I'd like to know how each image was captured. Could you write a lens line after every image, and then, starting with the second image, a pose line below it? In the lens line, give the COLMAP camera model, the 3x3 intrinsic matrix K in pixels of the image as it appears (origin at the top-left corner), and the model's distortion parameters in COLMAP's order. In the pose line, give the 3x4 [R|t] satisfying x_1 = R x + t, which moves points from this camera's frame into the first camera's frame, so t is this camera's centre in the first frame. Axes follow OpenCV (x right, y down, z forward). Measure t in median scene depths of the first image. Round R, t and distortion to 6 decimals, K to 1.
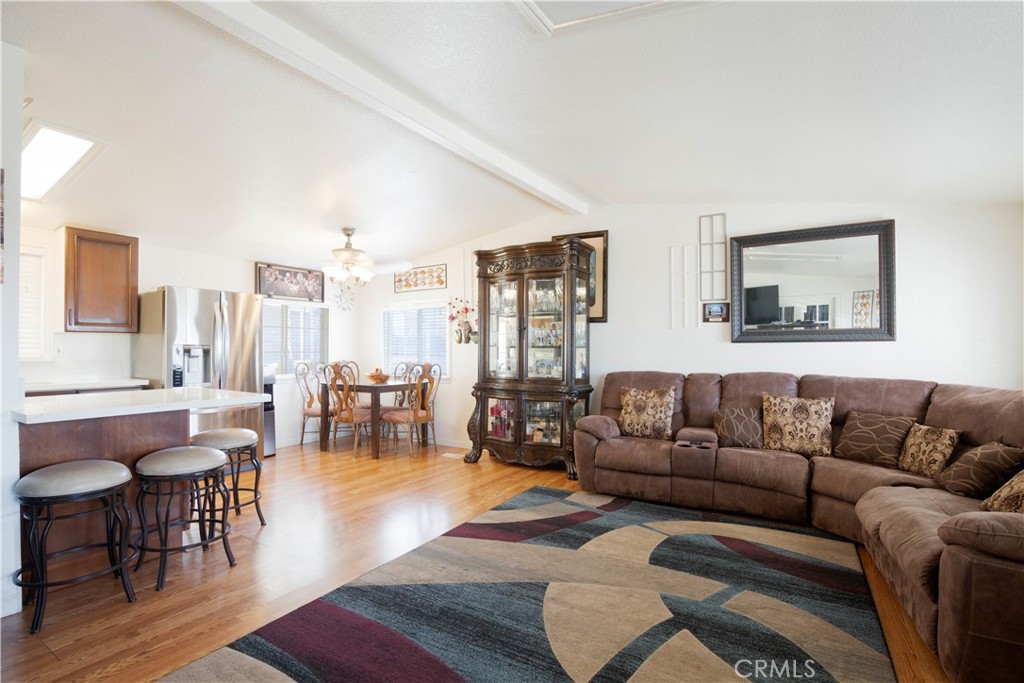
lens RADIAL K [[484.9, 0, 510.1], [0, 484.9, 348.3], [0, 0, 1]] dist [-0.022032, 0.006245]
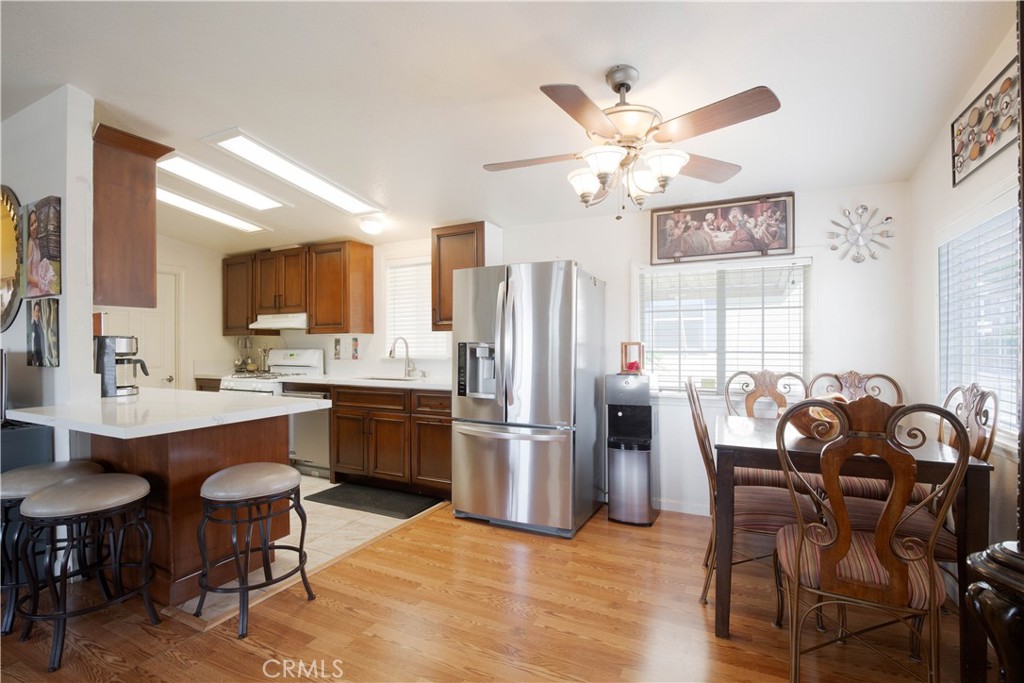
lens RADIAL K [[484.9, 0, 515.5], [0, 484.9, 345.1], [0, 0, 1]] dist [-0.022032, 0.006245]
pose [[0.109750, 0.000243, -0.993959, 0.131414], [0.001788, 0.999998, 0.000442, -0.001533], [0.993958, -0.001826, 0.109749, 1.125113]]
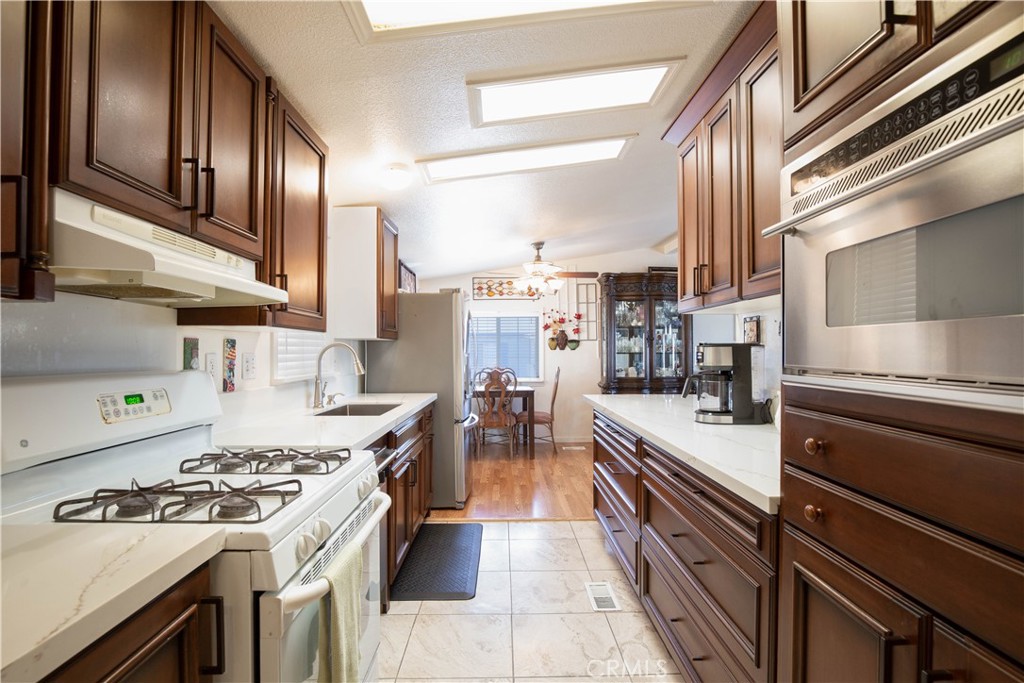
lens RADIAL K [[484.9, 0, 506.8], [0, 484.9, 348.1], [0, 0, 1]] dist [-0.022032, 0.006245]
pose [[0.829064, 0.004155, 0.559138, -1.292347], [0.001635, 0.999950, -0.009854, -0.005195], [-0.559151, 0.009084, 0.829016, 0.201495]]
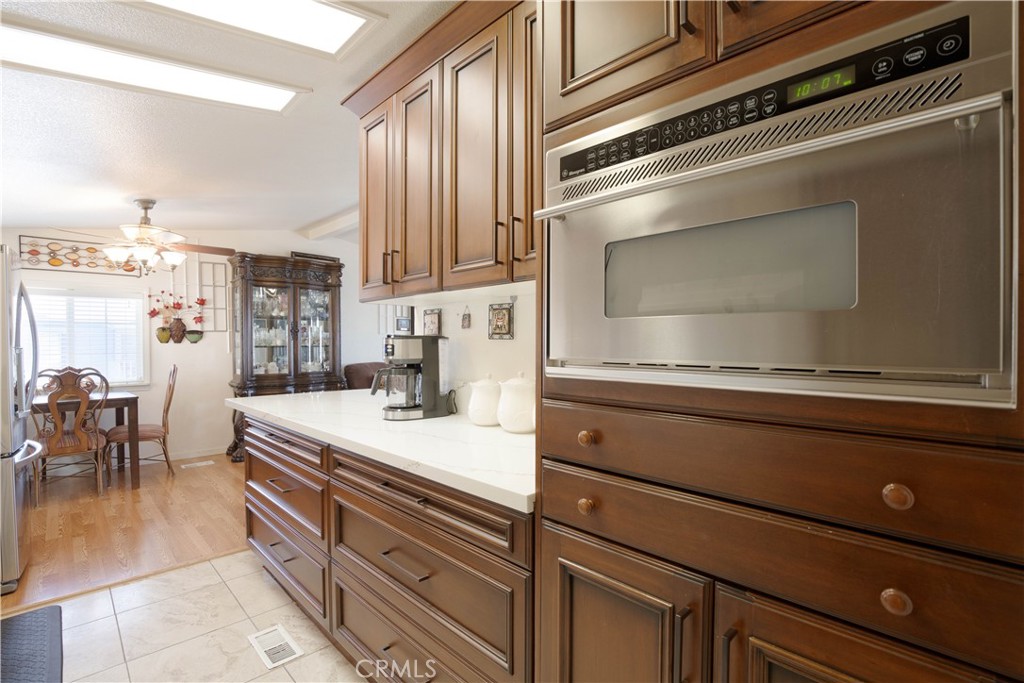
lens RADIAL K [[484.9, 0, 512.3], [0, 484.9, 347.0], [0, 0, 1]] dist [-0.022032, 0.006245]
pose [[0.225395, -0.006240, 0.974247, -1.270925], [0.006417, 0.999967, 0.004920, -0.004907], [-0.974246, 0.005143, 0.225428, 0.300818]]
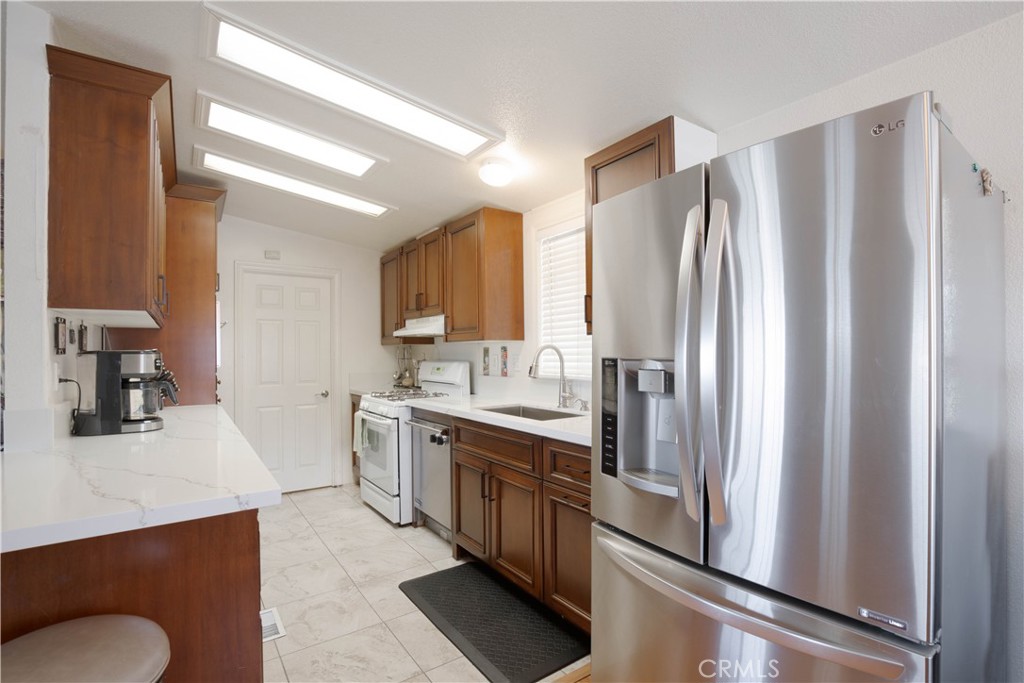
lens RADIAL K [[484.9, 0, 504.2], [0, 484.9, 344.5], [0, 0, 1]] dist [-0.022032, 0.006245]
pose [[-0.388685, -0.008448, -0.921332, -0.361922], [0.009197, 0.999873, -0.013048, -0.012955], [0.921325, -0.013545, -0.388558, 1.204388]]
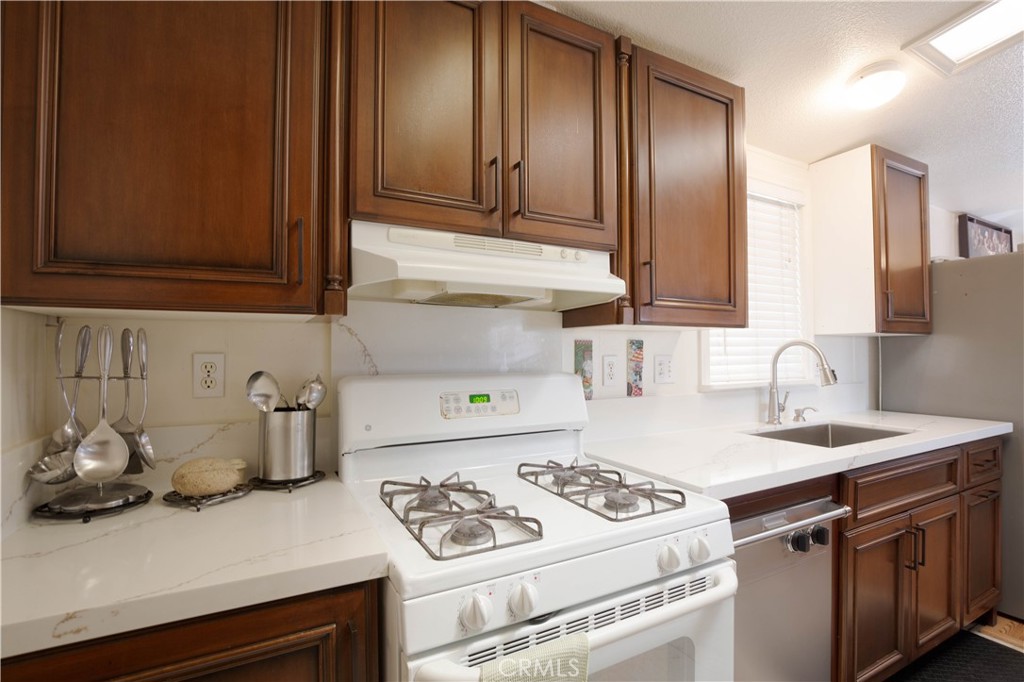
lens RADIAL K [[484.9, 0, 512.2], [0, 484.9, 346.0], [0, 0, 1]] dist [-0.022032, 0.006245]
pose [[0.886052, -0.008914, -0.463500, -1.124434], [0.001949, 0.999878, -0.015503, -0.007300], [0.463582, 0.012833, 0.885961, 0.313585]]
